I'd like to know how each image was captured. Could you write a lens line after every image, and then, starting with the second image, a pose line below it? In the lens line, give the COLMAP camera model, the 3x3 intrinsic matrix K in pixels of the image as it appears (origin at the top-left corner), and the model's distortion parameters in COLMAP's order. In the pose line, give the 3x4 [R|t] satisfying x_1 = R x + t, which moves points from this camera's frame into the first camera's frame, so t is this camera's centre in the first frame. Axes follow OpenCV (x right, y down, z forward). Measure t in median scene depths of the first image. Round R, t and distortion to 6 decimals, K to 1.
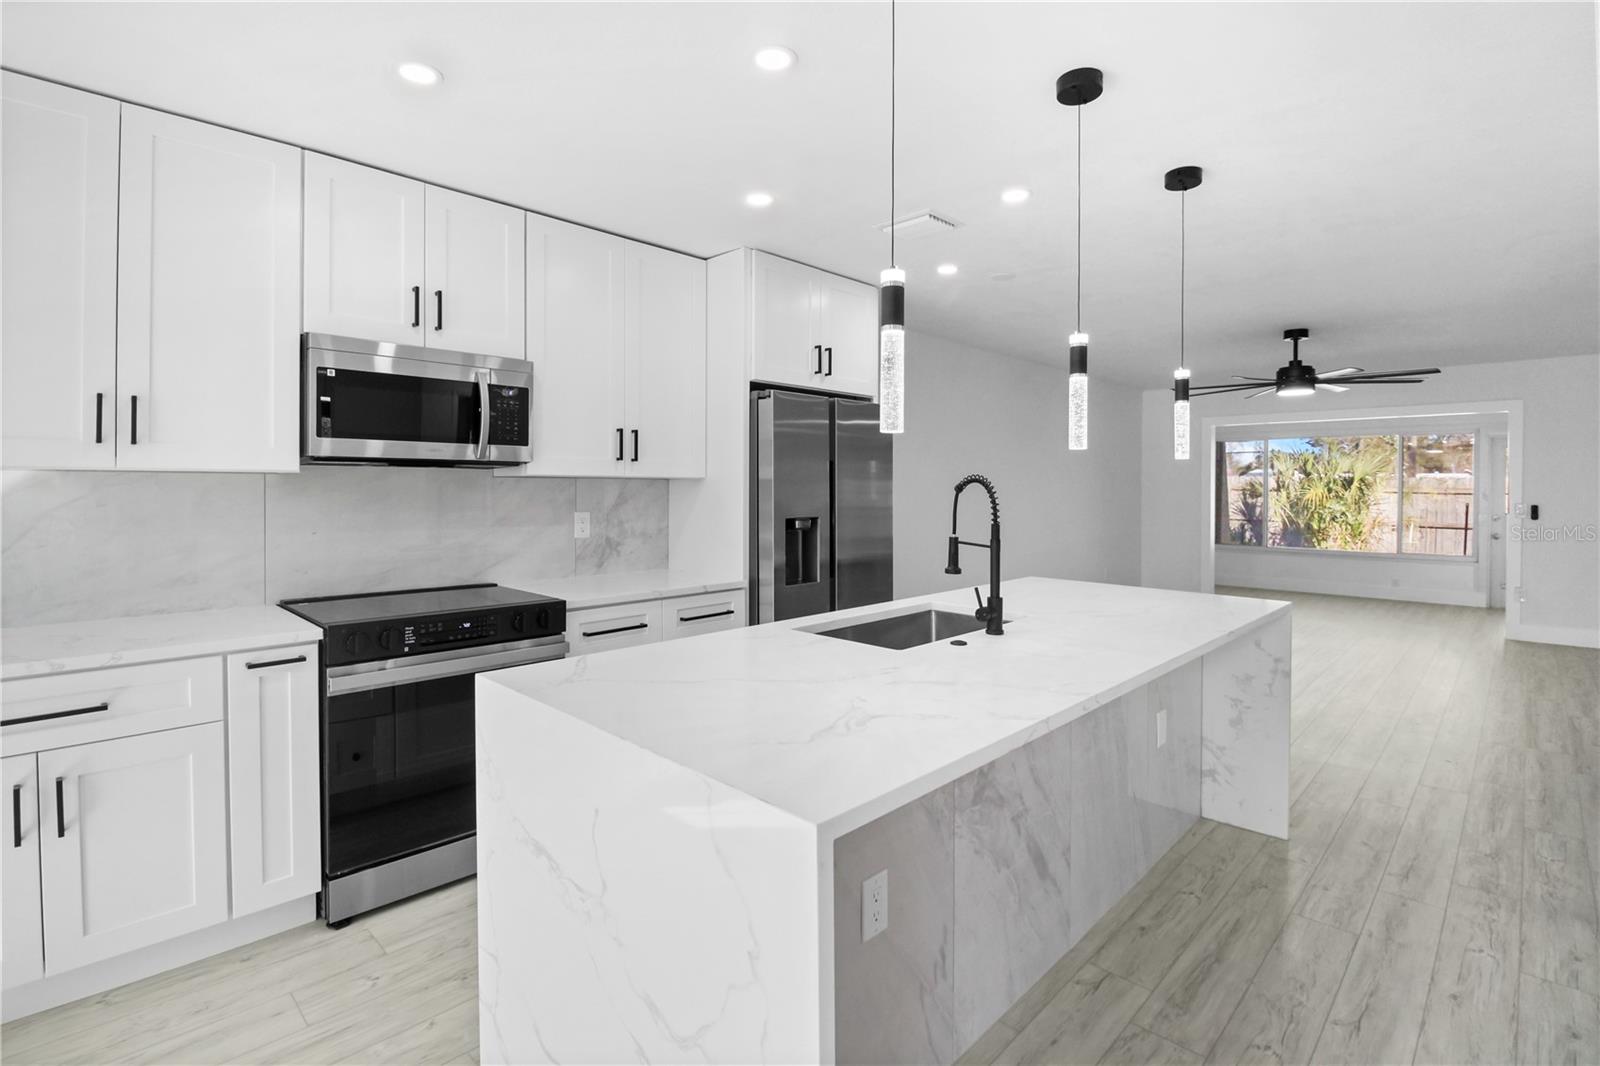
lens RADIAL K [[755.3, 0, 803.2], [0, 755.3, 495.5], [0, 0, 1]] dist [-0.007066, -0.006809]
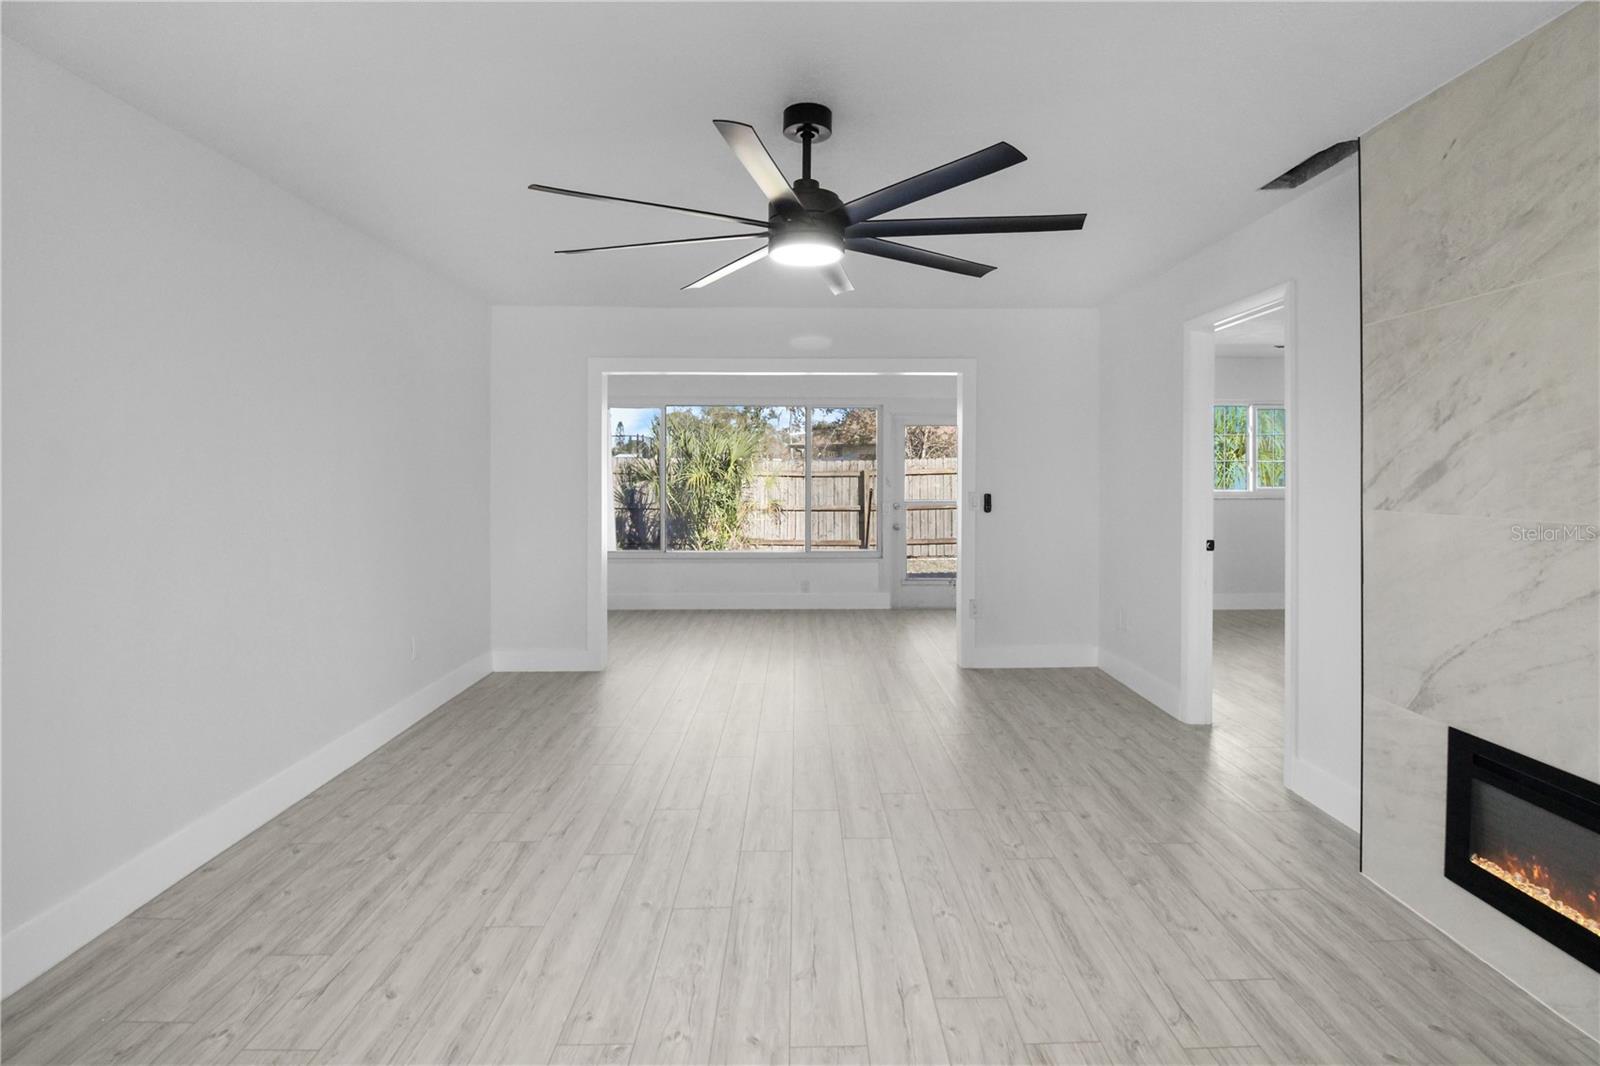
lens RADIAL K [[755.3, 0, 797.5], [0, 755.3, 468.4], [0, 0, 1]] dist [-0.007066, -0.006809]
pose [[0.712665, -0.001716, 0.701502, 0.602925], [0.011451, 0.999892, -0.009187, -0.016661], [-0.701411, 0.014580, 0.712608, 1.215530]]
